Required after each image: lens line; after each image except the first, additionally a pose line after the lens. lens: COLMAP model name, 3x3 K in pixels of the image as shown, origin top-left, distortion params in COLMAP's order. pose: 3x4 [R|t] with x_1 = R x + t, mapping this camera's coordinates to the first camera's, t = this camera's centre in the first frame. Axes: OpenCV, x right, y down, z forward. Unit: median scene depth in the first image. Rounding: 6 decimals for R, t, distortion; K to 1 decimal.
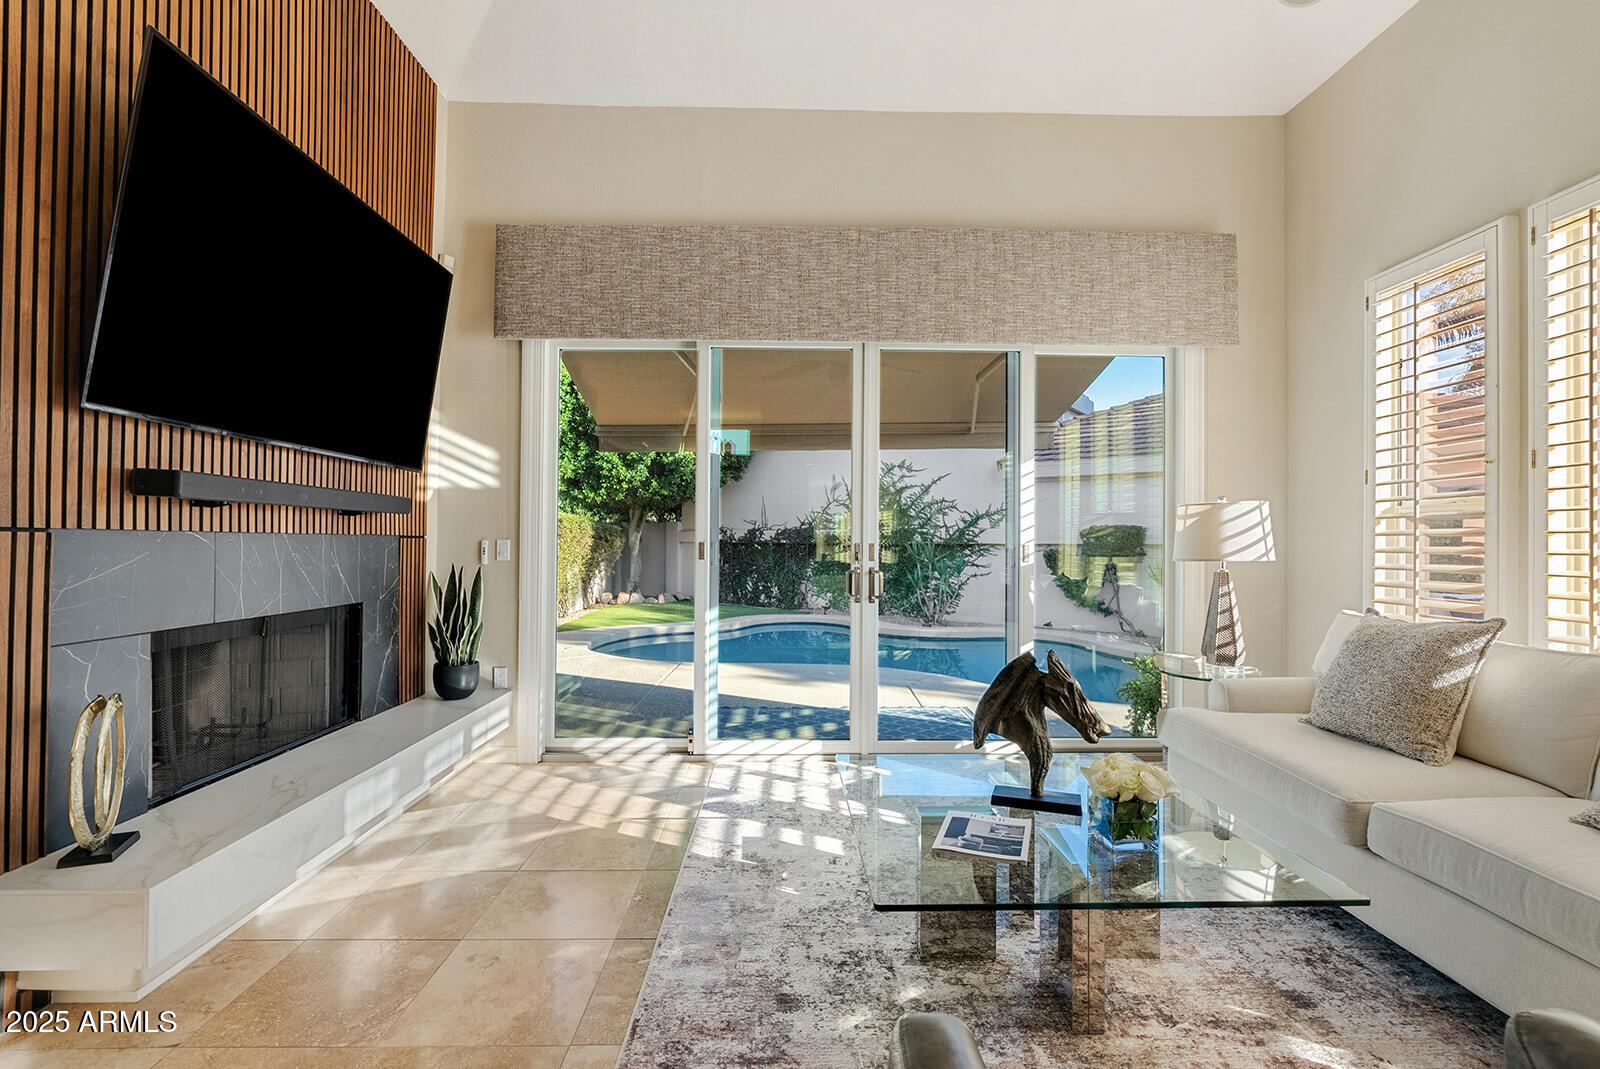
lens RADIAL K [[722.2, 0, 800.9], [0, 722.2, 531.9], [0, 0, 1]] dist [-0.006548, 0.001051]
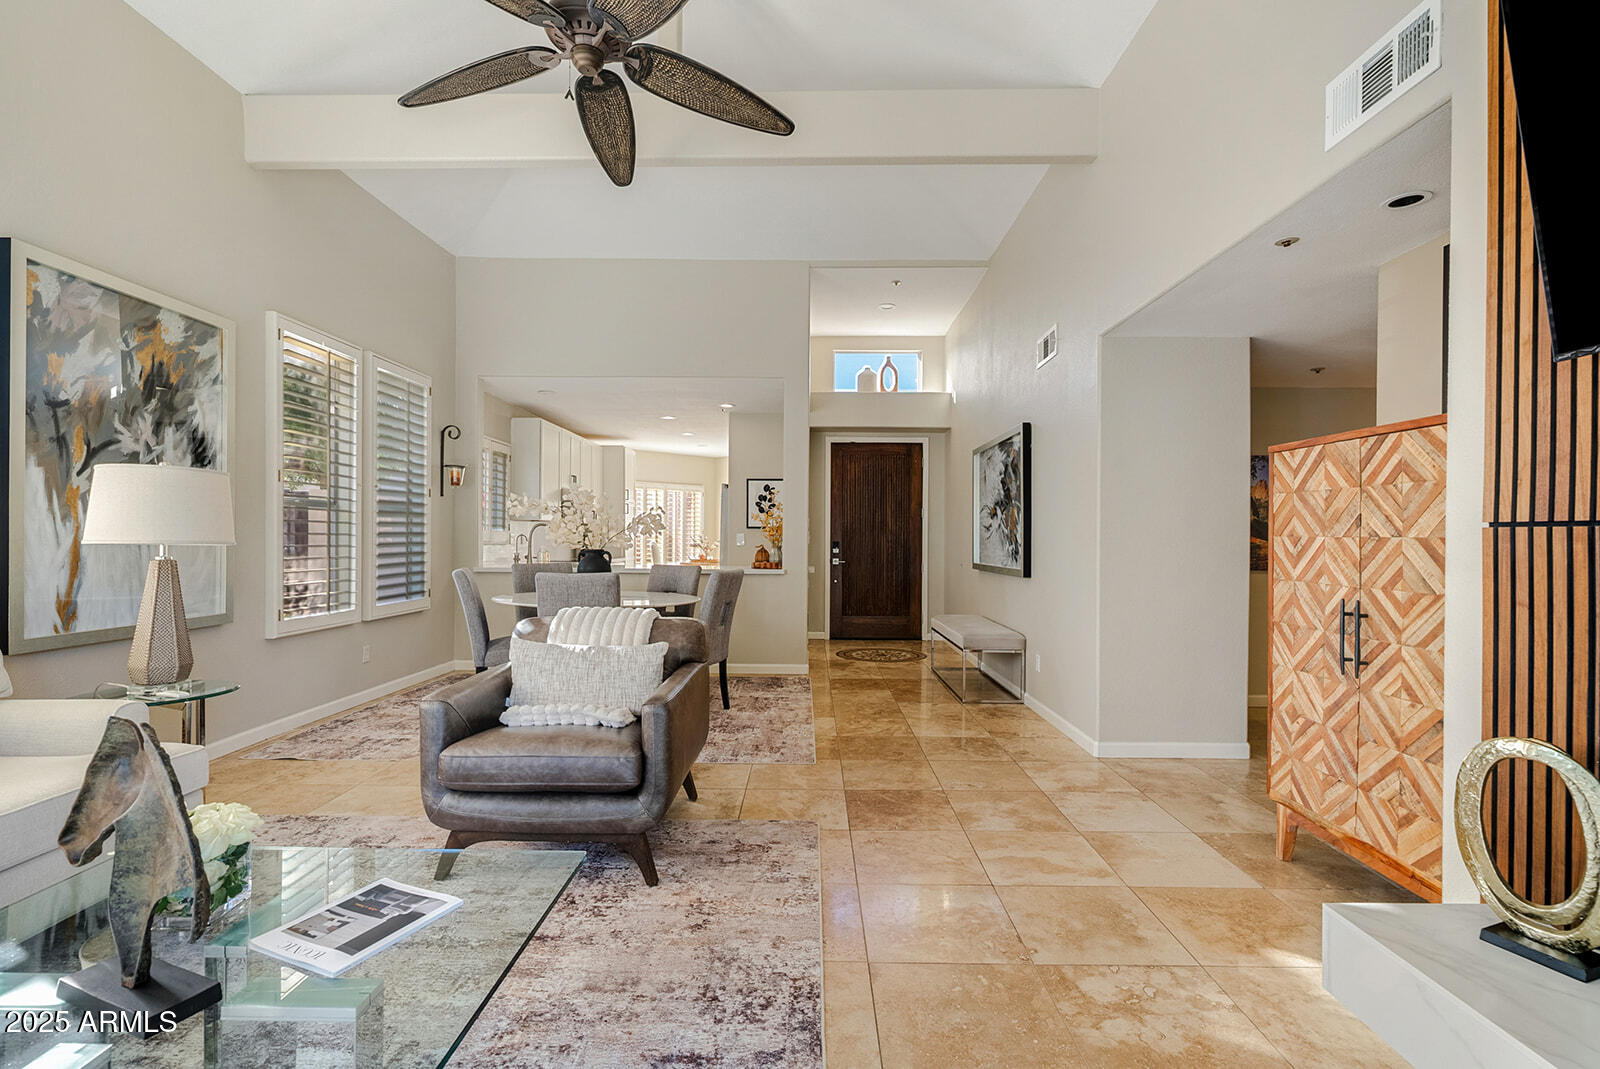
lens RADIAL K [[742.9, 0, 804.9], [0, 742.9, 541.5], [0, 0, 1]] dist [-0.001311, 0.000411]
pose [[-0.999261, -0.011428, 0.036705, -0.111116], [-0.011839, 0.999870, -0.010977, 0.017420], [-0.036575, -0.011404, -0.999266, 0.876355]]
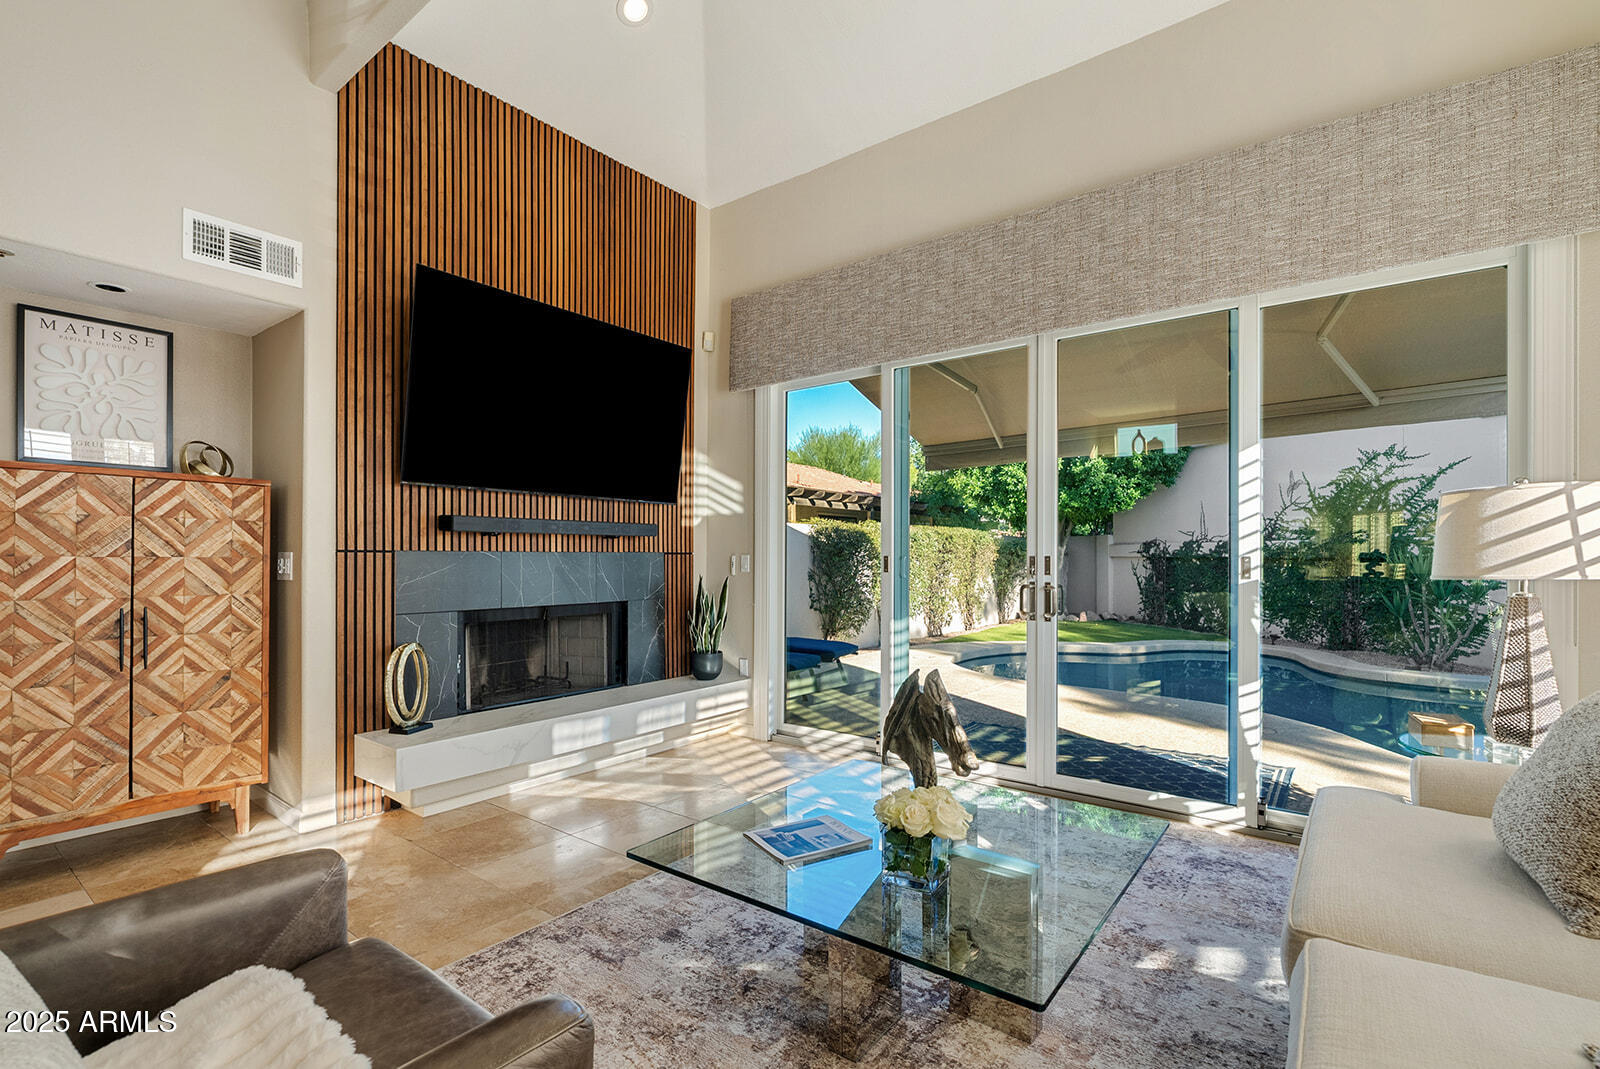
lens RADIAL K [[730.7, 0, 799.6], [0, 730.7, 554.6], [0, 0, 1]] dist [-0.004575, 0.001230]
pose [[0.777636, -0.008279, -0.628660, 0.453835], [0.014330, 0.999887, 0.004558, 0.005729], [0.628551, -0.012553, 0.777667, 0.094319]]
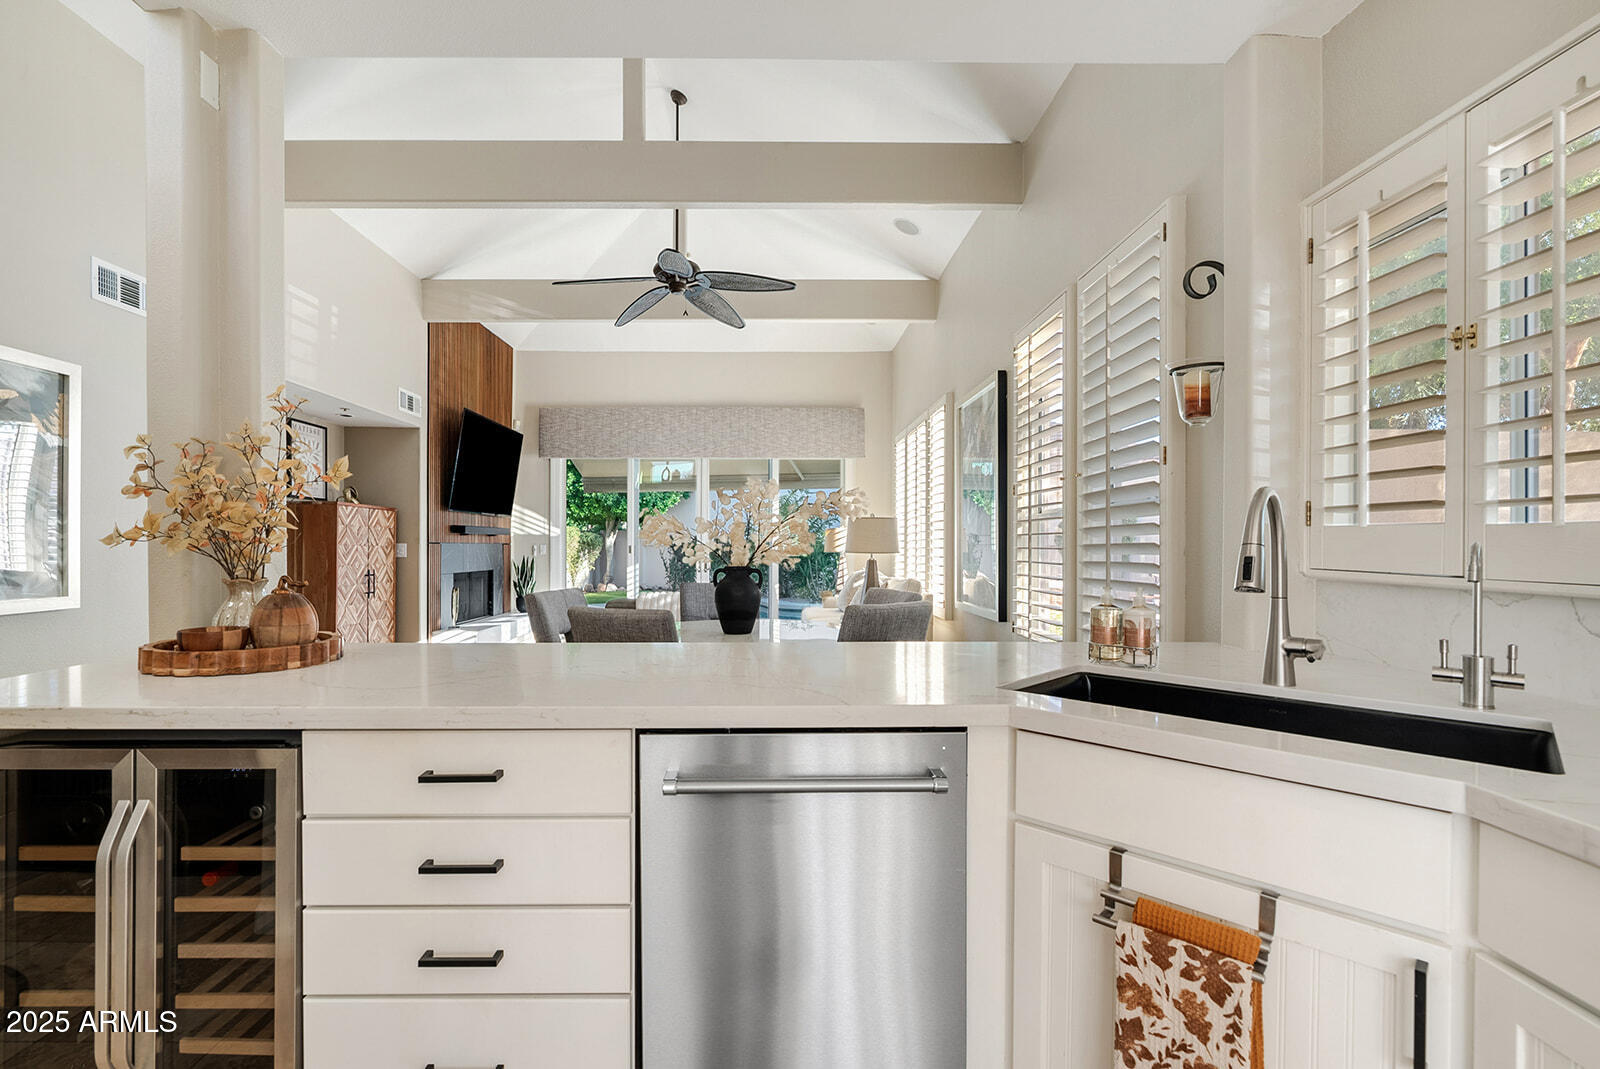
lens RADIAL K [[739.7, 0, 773.8], [0, 739.7, 548.3], [0, 0, 1]] dist [-0.011998, 0.007522]
pose [[0.999836, -0.004351, -0.017562, 0.368267], [0.004682, 0.999811, 0.018854, -0.019490], [0.017476, -0.018934, 0.999668, -1.361049]]
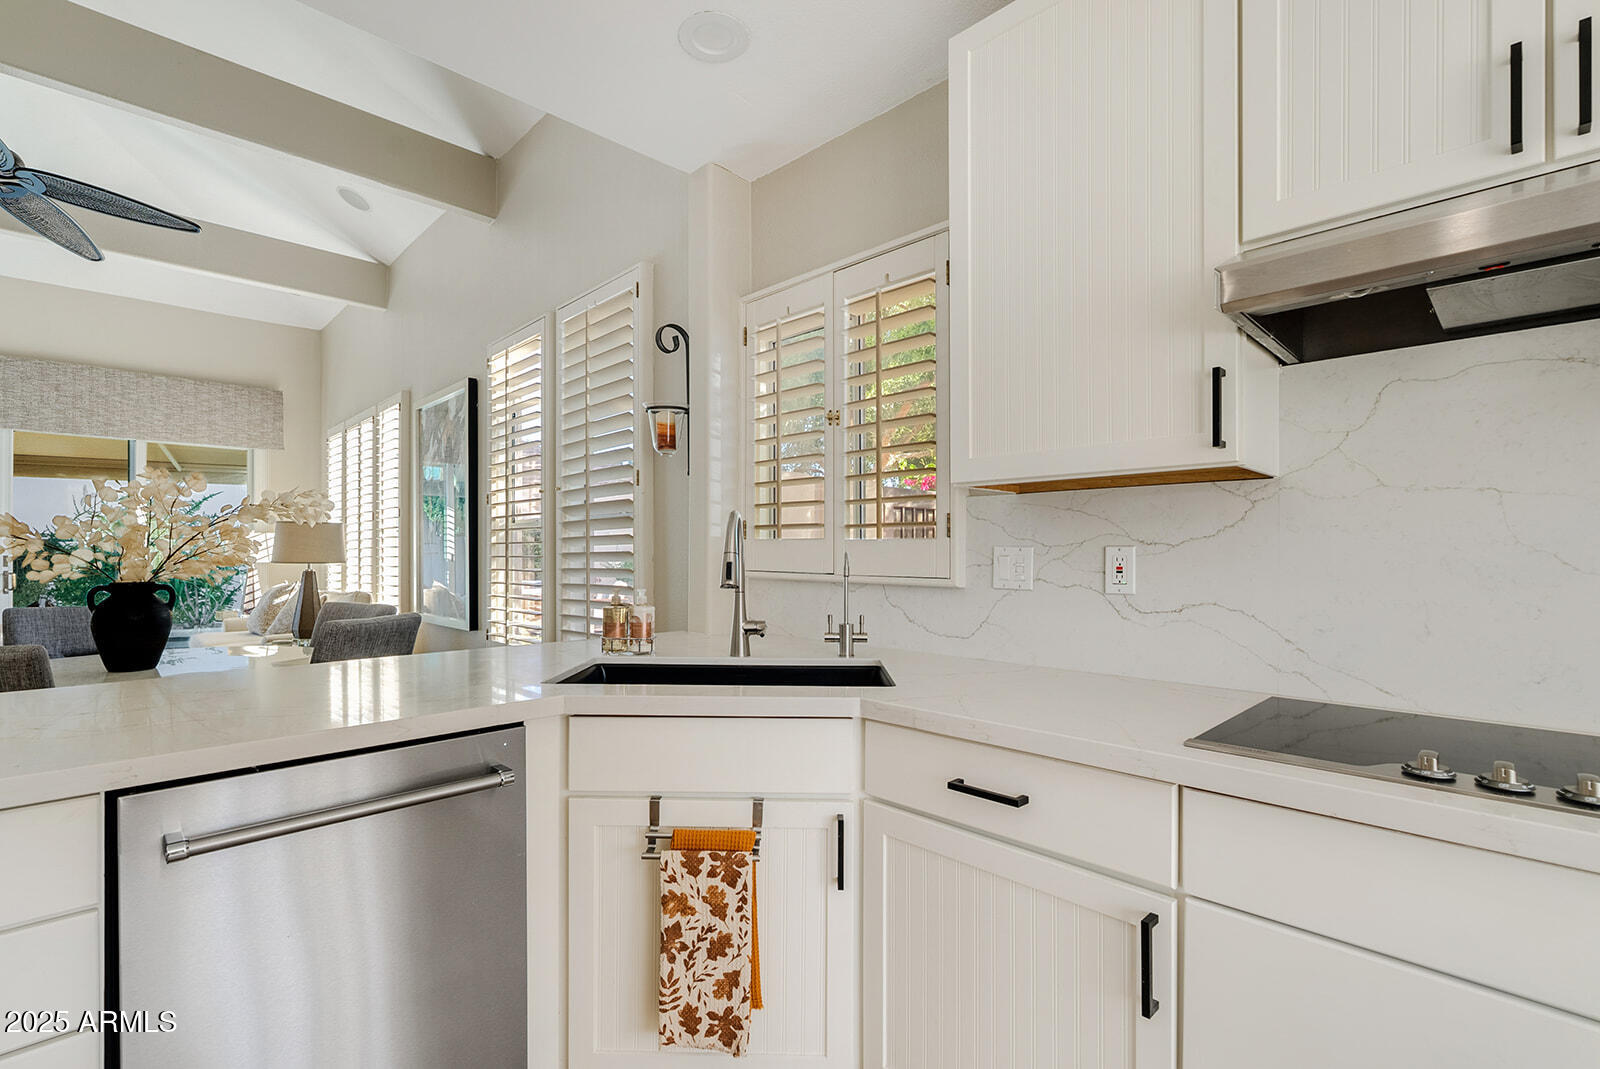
lens RADIAL K [[730.7, 0, 799.6], [0, 730.7, 554.6], [0, 0, 1]] dist [-0.004575, 0.001230]
pose [[0.734544, -0.007911, 0.678515, 0.303908], [-0.004489, 0.999853, 0.016518, -0.020600], [-0.678546, -0.015180, 0.734401, -1.381950]]
